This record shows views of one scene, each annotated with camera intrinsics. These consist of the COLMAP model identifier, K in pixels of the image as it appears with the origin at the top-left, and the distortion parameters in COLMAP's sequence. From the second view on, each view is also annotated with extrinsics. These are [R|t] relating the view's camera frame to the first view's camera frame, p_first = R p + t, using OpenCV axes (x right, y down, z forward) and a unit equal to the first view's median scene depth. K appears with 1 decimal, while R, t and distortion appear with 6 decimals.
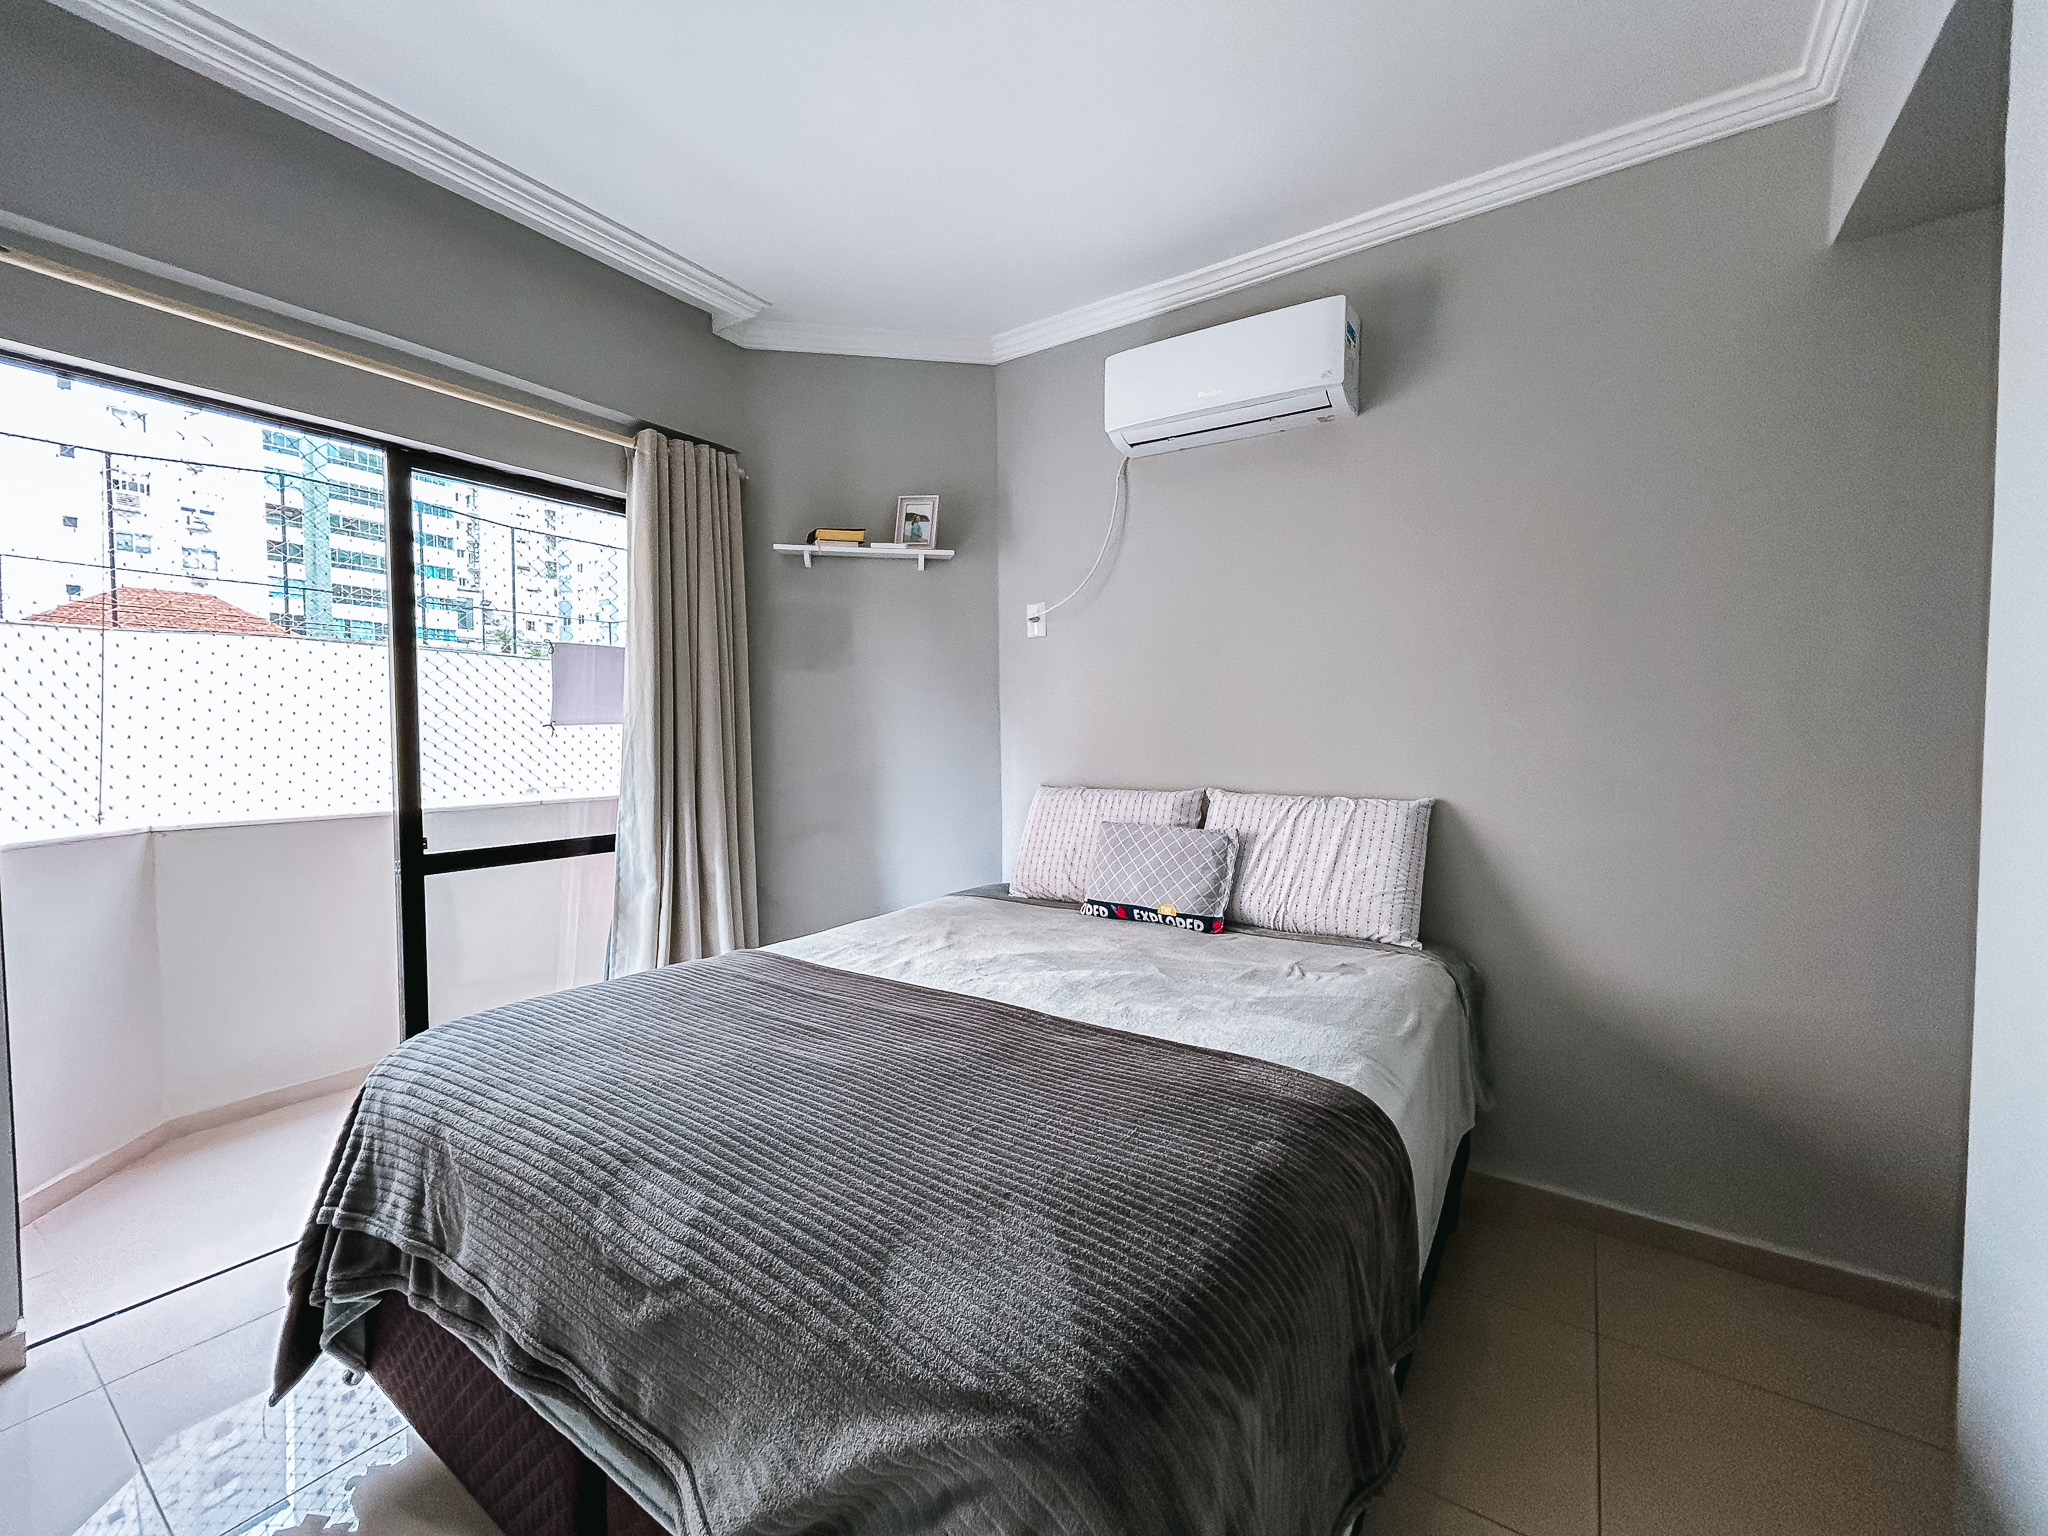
lens RADIAL K [[833.2, 0, 1020.5], [0, 833.2, 762.6], [0, 0, 1]] dist [-0.009199, 0.006702]
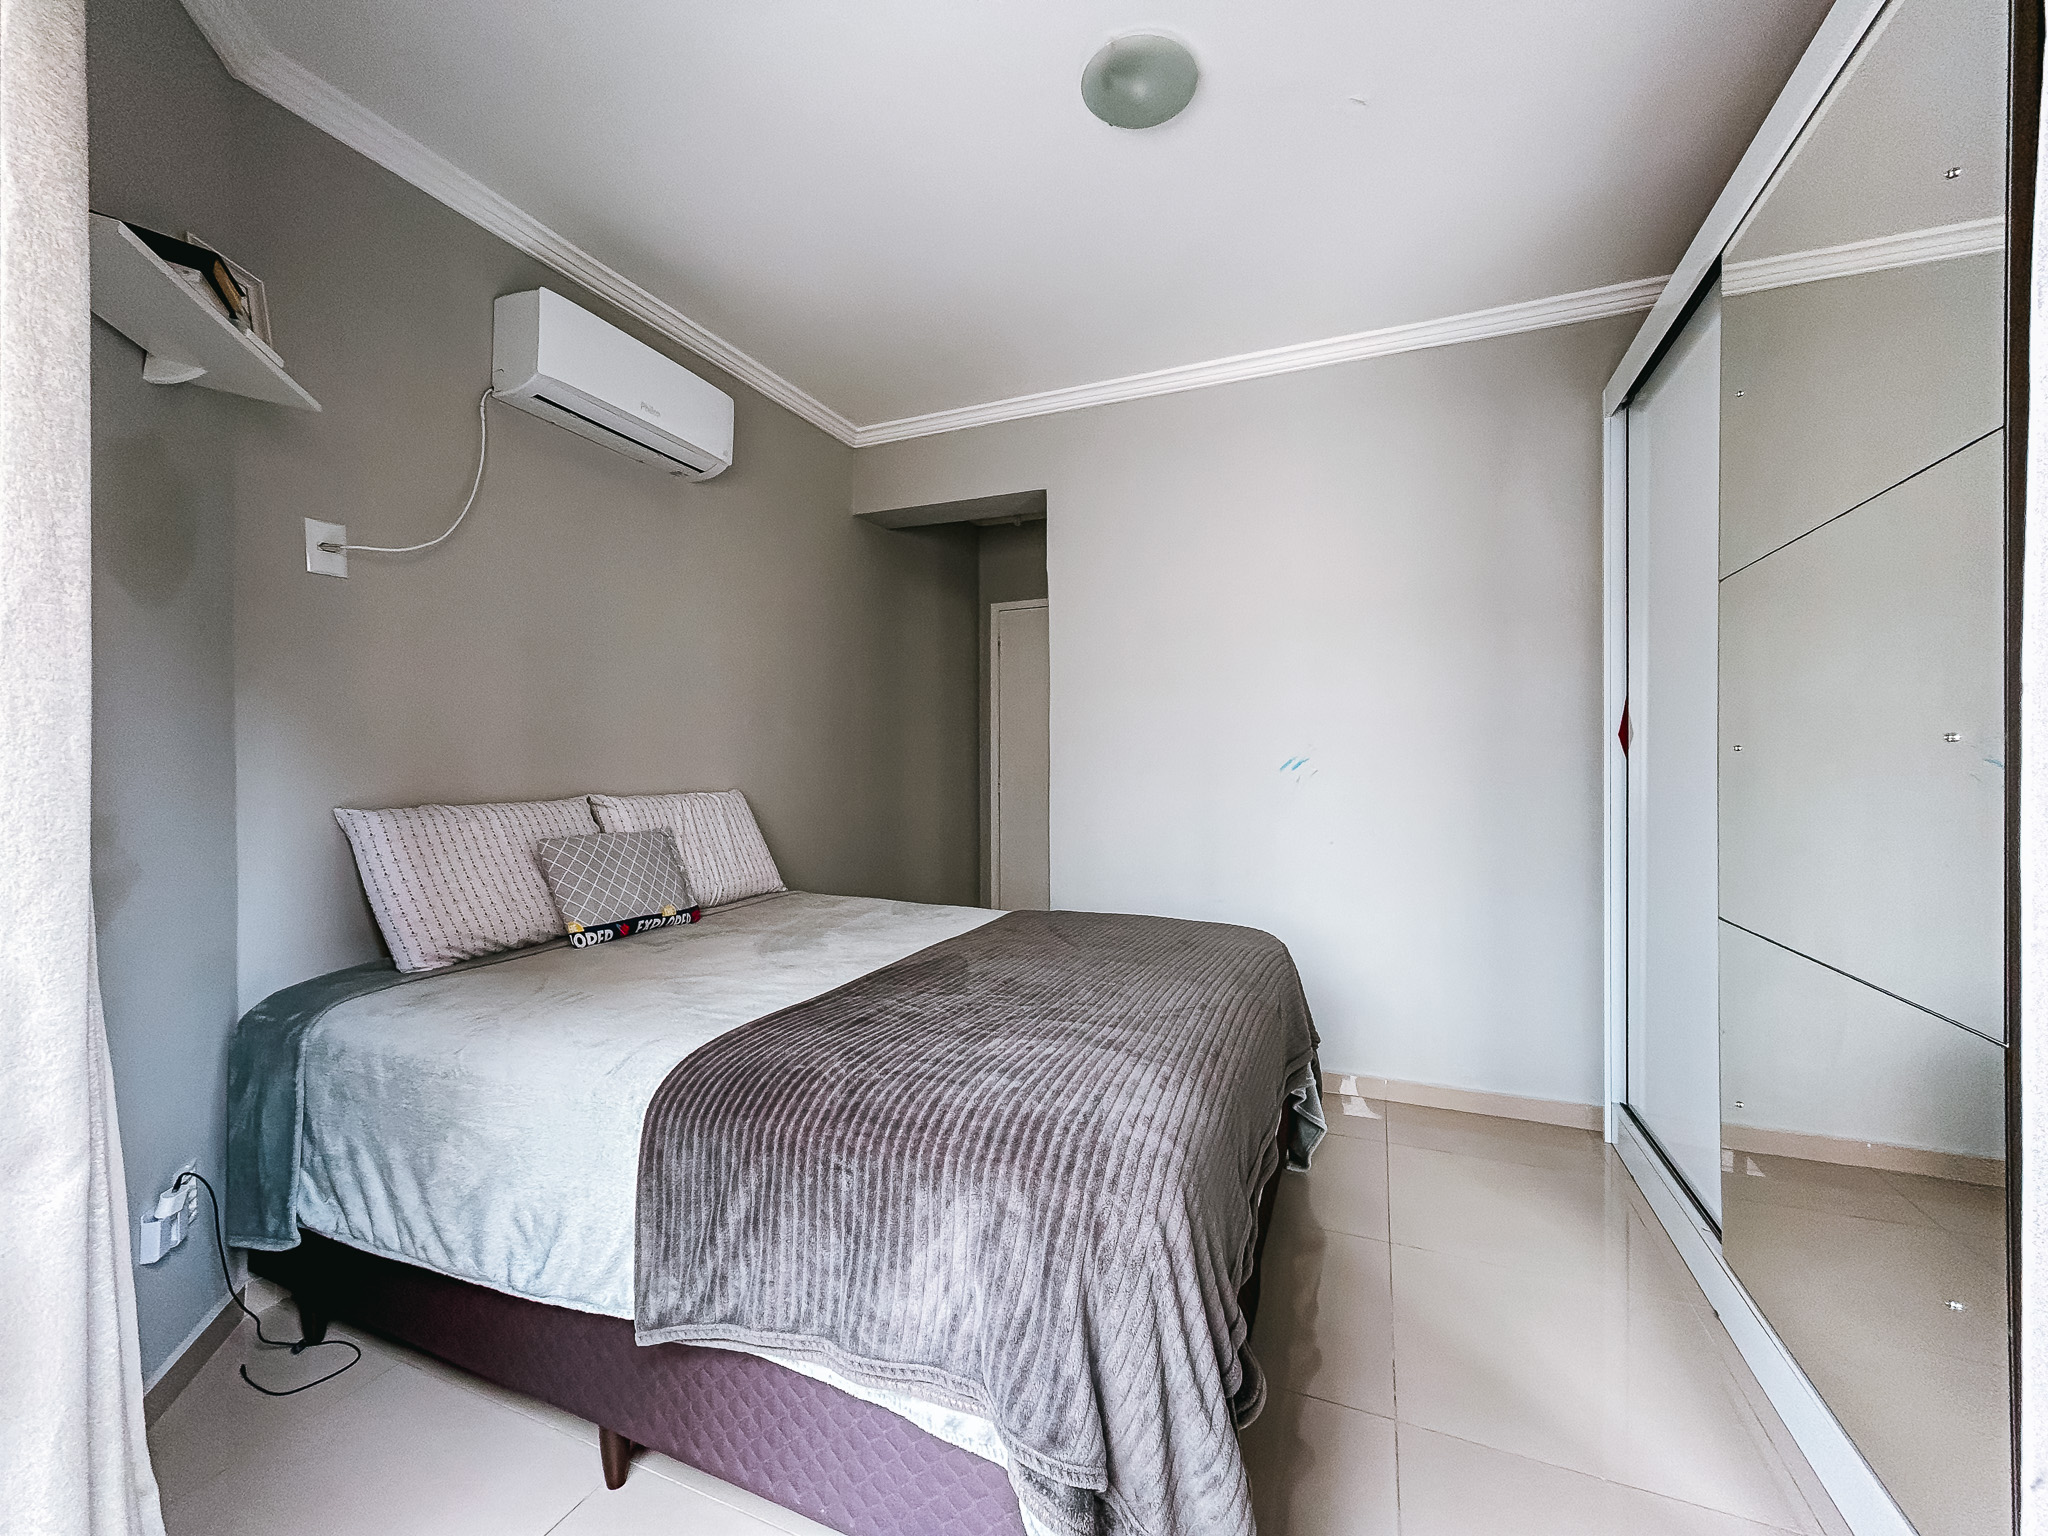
lens RADIAL K [[833.2, 0, 1020.5], [0, 833.2, 762.6], [0, 0, 1]] dist [-0.009199, 0.006702]
pose [[-0.202688, 0.006964, 0.979219, -0.816651], [0.041578, 0.999134, 0.001500, 0.014379], [-0.978360, 0.041018, -0.202802, 0.722206]]
